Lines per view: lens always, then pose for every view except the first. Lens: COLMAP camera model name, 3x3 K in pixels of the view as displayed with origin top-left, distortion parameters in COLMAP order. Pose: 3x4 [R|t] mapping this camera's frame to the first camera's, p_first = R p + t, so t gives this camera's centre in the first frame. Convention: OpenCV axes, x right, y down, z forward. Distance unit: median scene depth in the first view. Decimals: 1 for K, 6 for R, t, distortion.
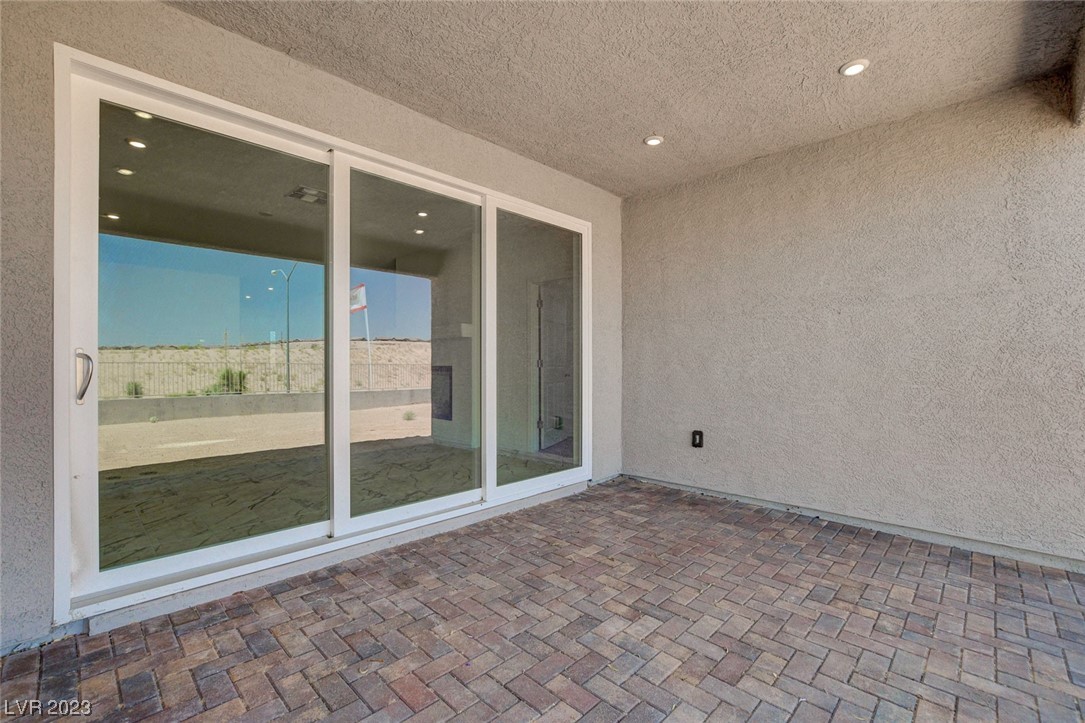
lens RADIAL K [[472.3, 0, 535.1], [0, 472.3, 362.5], [0, 0, 1]] dist [-0.016331, 0.004249]
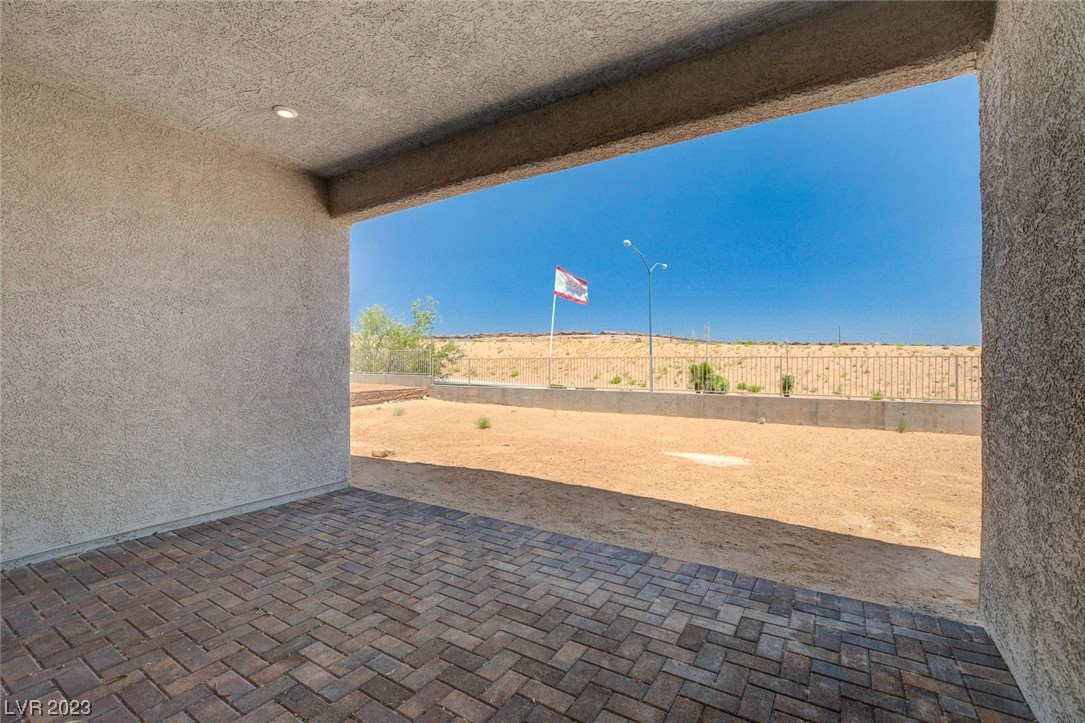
lens RADIAL K [[472.3, 0, 546.4], [0, 472.3, 359.8], [0, 0, 1]] dist [-0.016331, 0.004249]
pose [[-0.213035, 0.003453, 0.977039, -0.563732], [-0.001351, 0.999992, -0.003828, -0.005679], [-0.977044, -0.002136, -0.213028, 0.571294]]
